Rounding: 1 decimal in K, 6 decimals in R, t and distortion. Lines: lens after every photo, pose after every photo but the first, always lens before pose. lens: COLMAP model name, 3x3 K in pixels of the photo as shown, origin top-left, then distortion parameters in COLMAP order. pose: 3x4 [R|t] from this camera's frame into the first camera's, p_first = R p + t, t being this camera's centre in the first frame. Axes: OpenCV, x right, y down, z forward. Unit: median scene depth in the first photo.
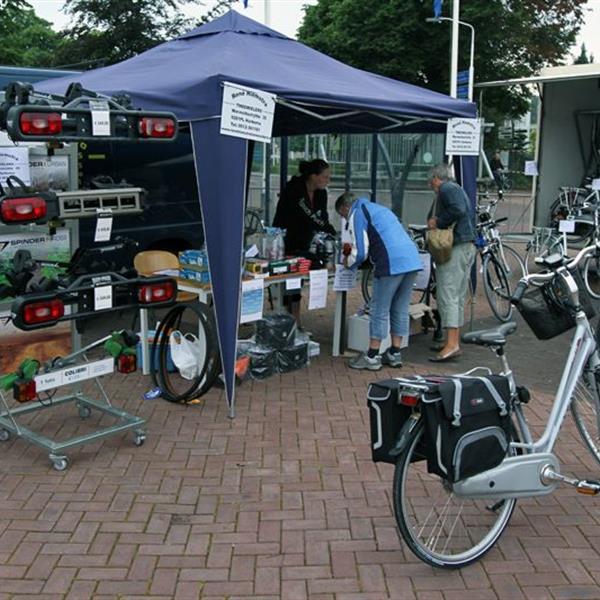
lens RADIAL K [[850.6, 0, 300.0], [0, 850.6, 300.0], [0, 0, 1]] dist [-0.026211, -0.043904]
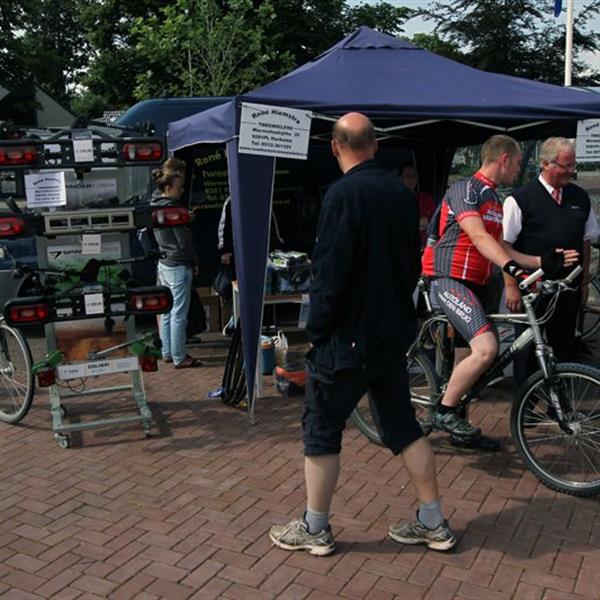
lens RADIAL K [[774.8, 0, 300.0], [0, 774.8, 300.0], [0, 0, 1]] dist [-0.028959, -0.046035]
pose [[0.847597, 0.061219, -0.527097, 0.472399], [-0.056792, 0.998083, 0.024597, -0.042297], [0.527593, 0.009086, 0.849449, 0.228642]]
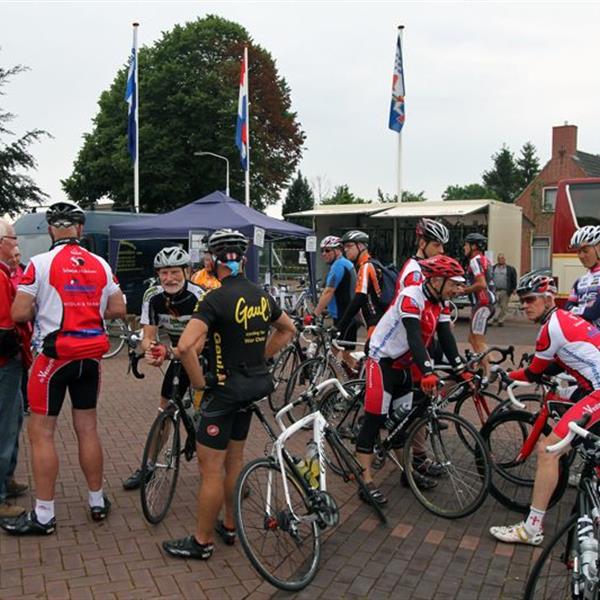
lens RADIAL K [[850.6, 0, 300.0], [0, 850.6, 300.0], [0, 0, 1]] dist [-0.026211, -0.043904]
pose [[0.939053, -0.023795, 0.342948, -0.922785], [0.062666, 0.992736, -0.102709, 0.292997], [-0.338013, 0.117941, 0.933722, -1.687892]]
